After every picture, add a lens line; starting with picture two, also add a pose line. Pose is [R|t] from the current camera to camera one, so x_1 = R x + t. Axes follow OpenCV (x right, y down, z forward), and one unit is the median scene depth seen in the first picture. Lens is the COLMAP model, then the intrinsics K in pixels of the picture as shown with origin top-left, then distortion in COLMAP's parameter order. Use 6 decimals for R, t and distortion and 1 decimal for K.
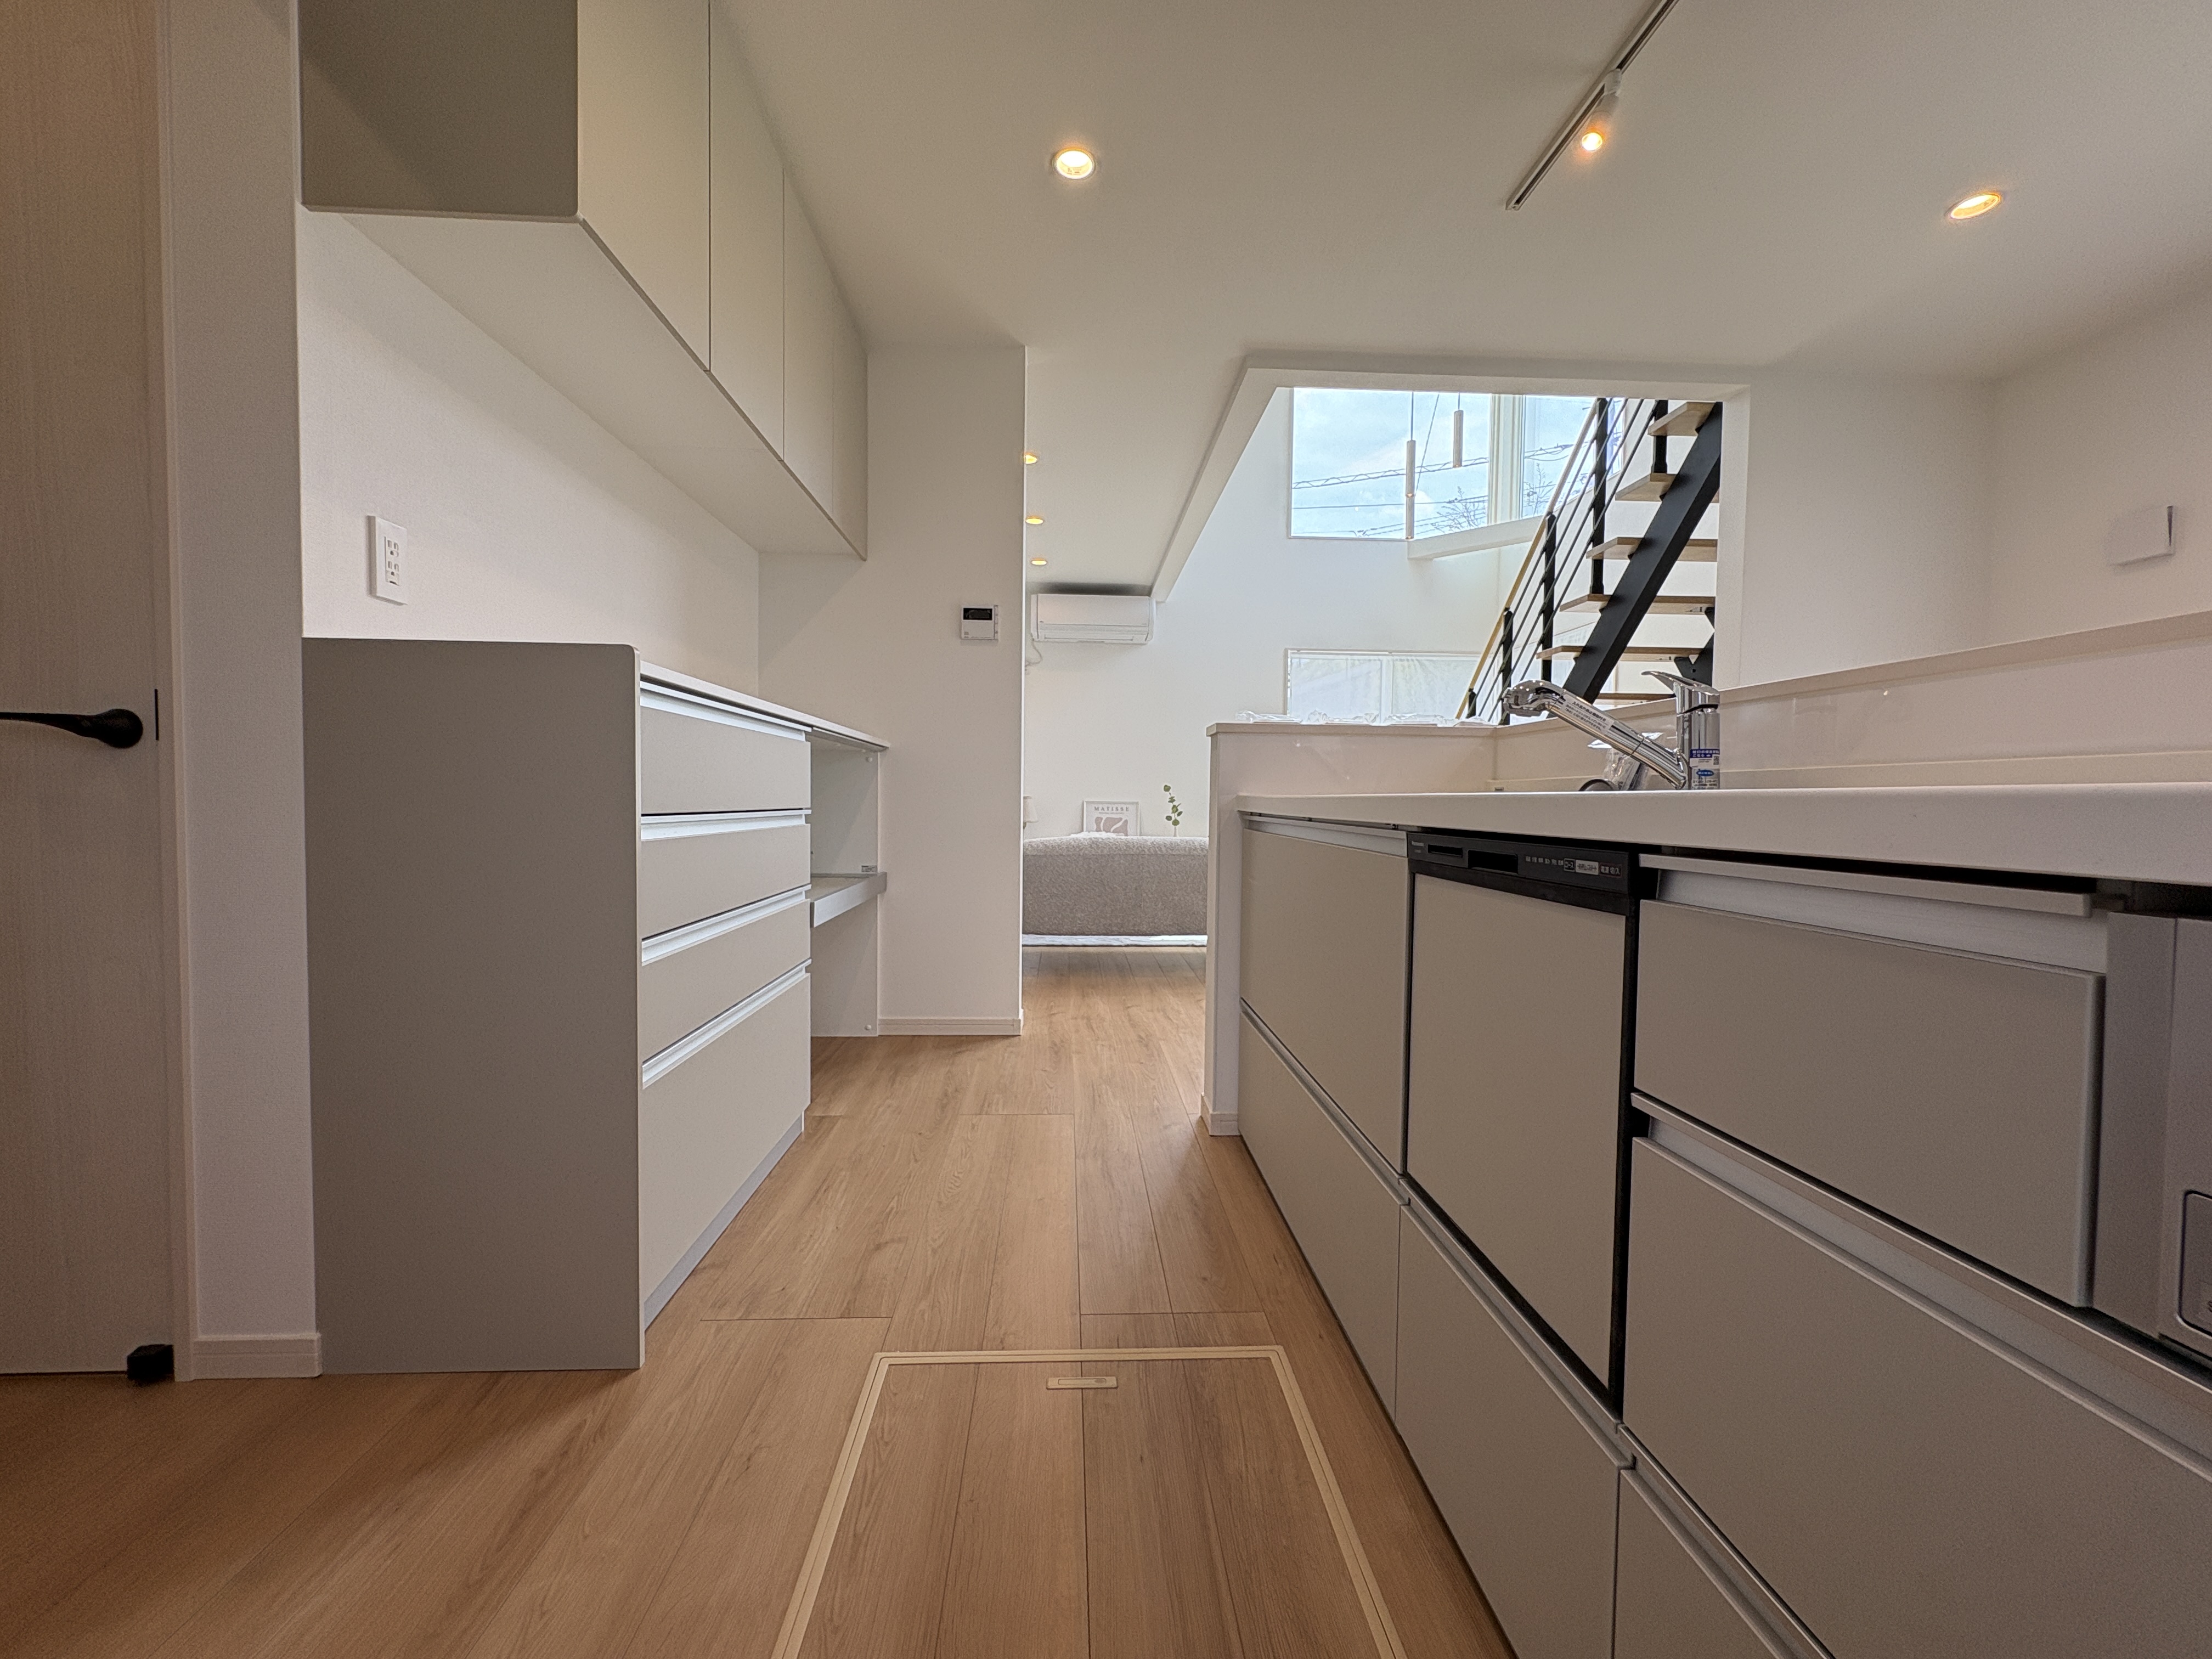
lens RADIAL K [[881.3, 0, 1104.7], [0, 881.3, 828.7], [0, 0, 1]] dist [0.001479, 0.000056]
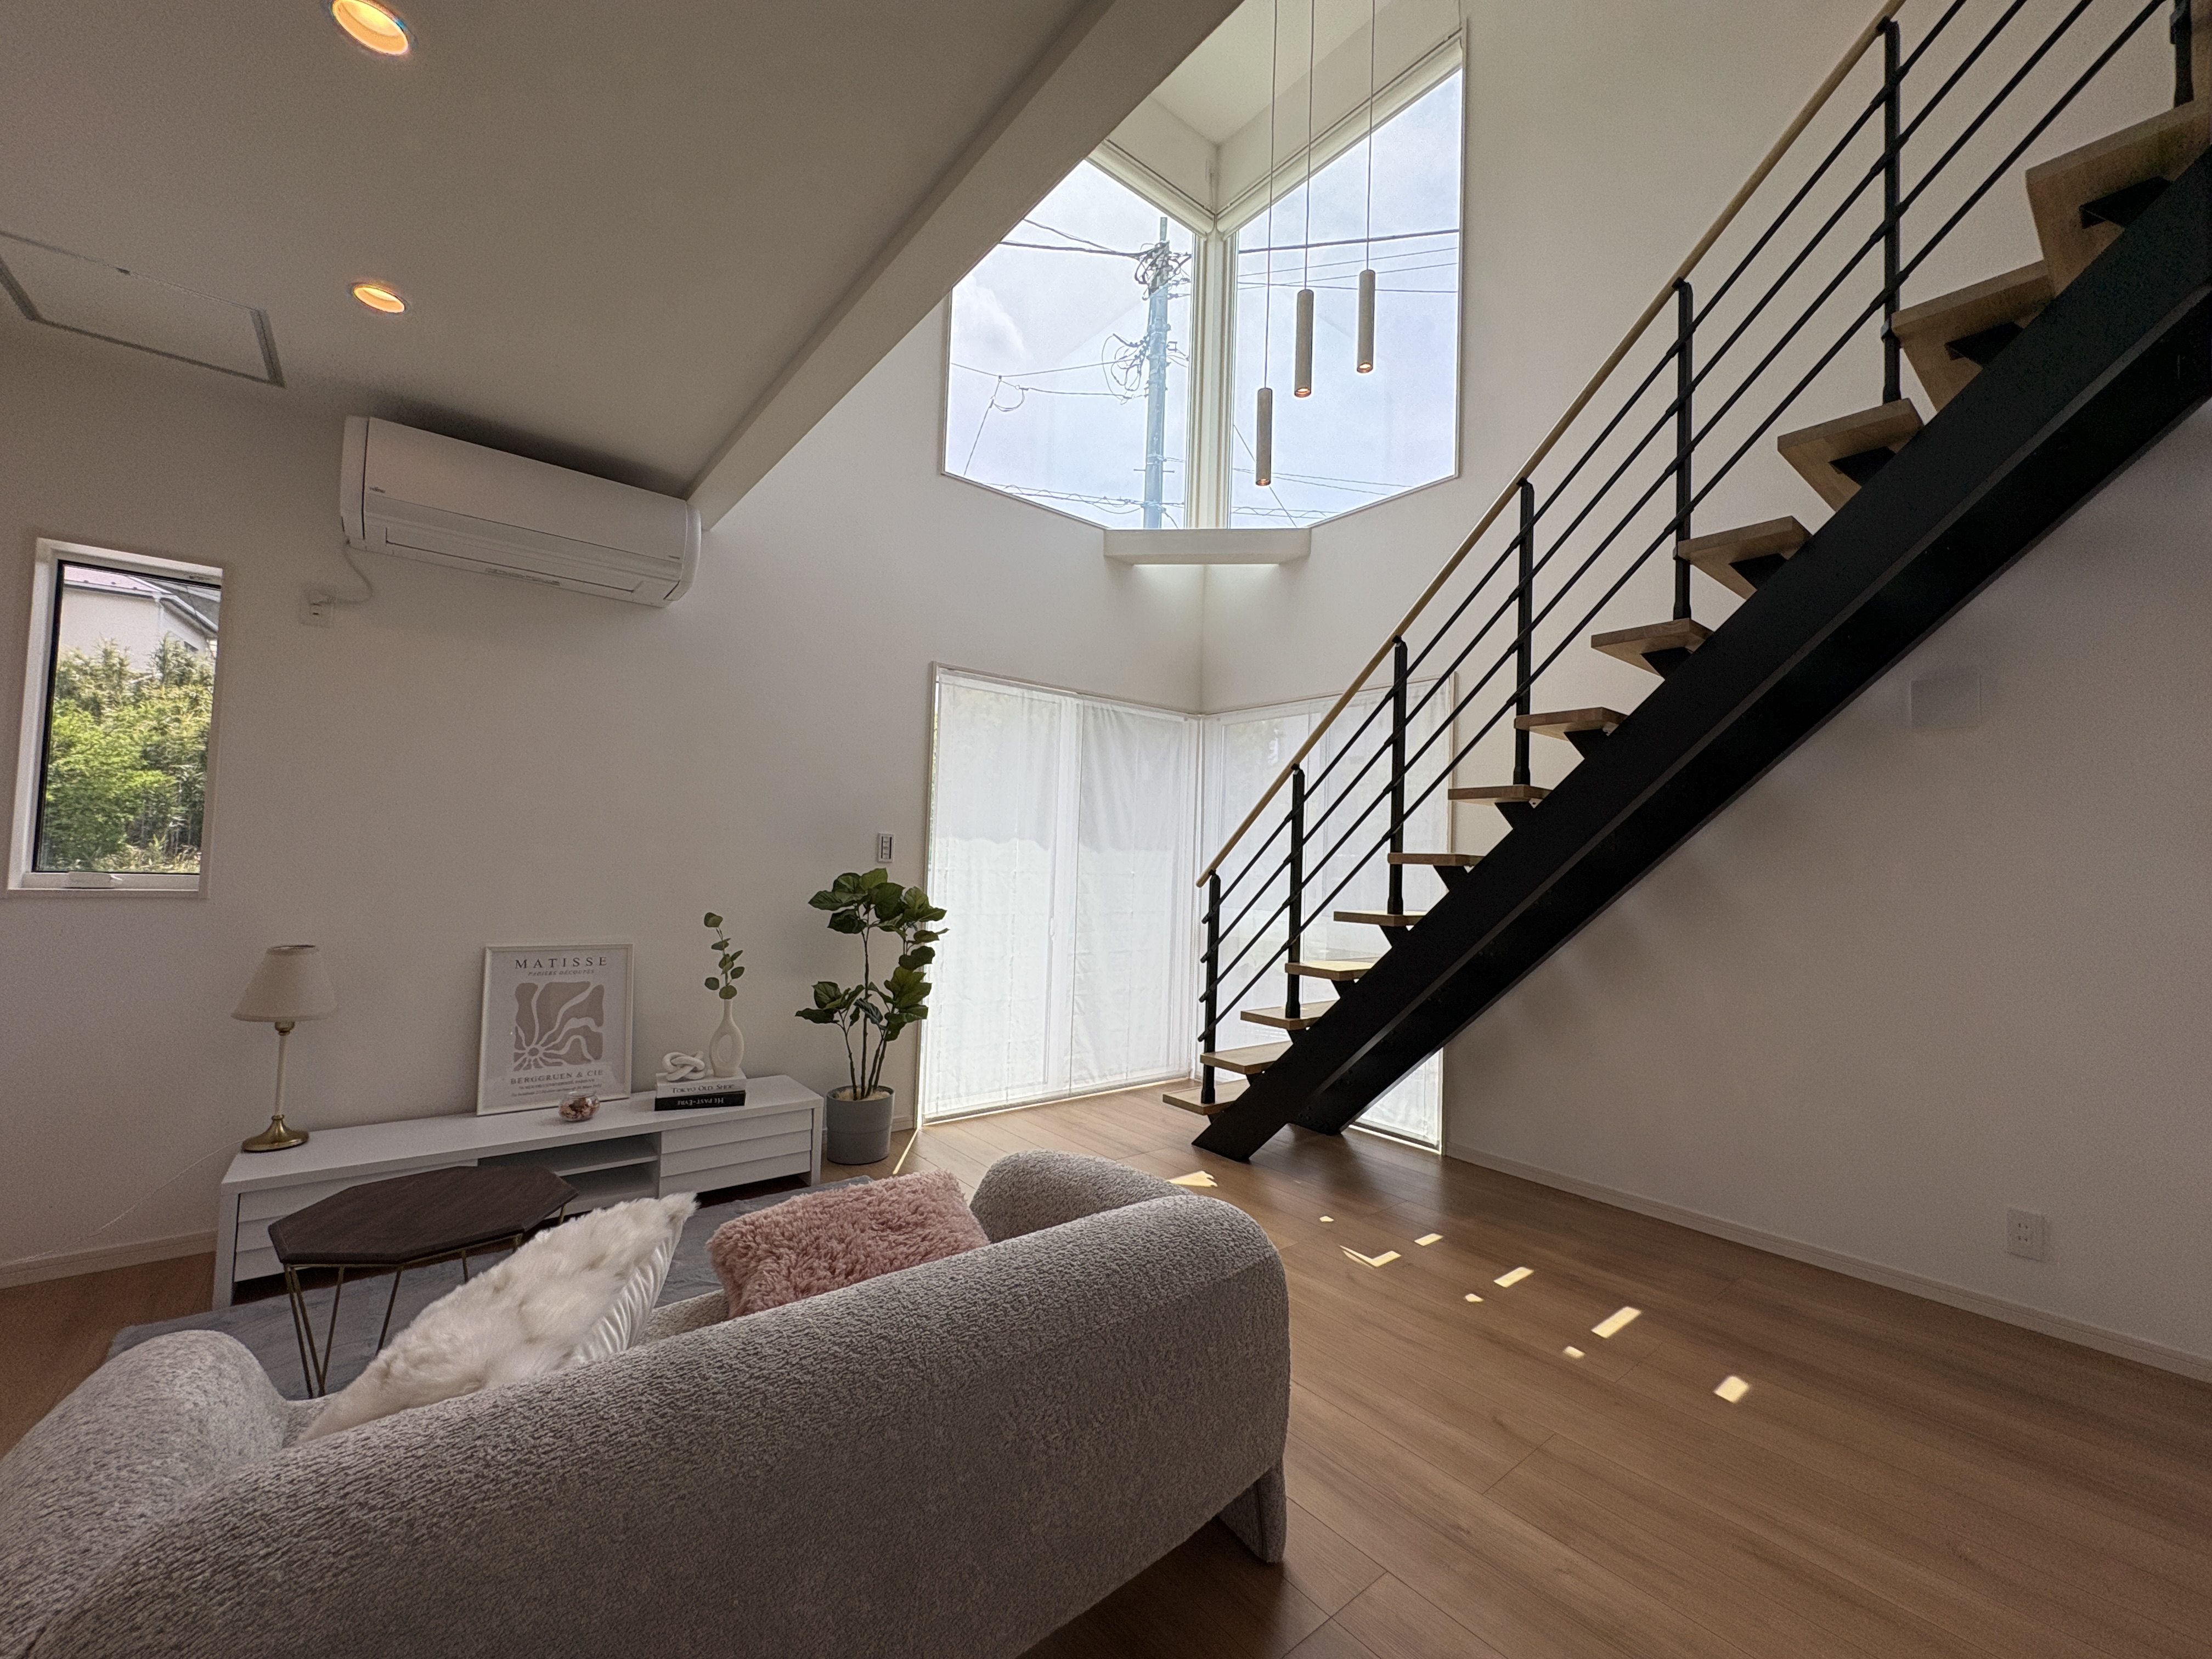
lens RADIAL K [[881.3, 0, 1105.6], [0, 881.3, 832.8], [0, 0, 1]] dist [0.001479, 0.000056]
pose [[0.806092, 0.039822, 0.590449, -0.036842], [-0.008033, 0.998378, -0.056368, -0.066479], [-0.591736, 0.040694, 0.805104, 0.503146]]
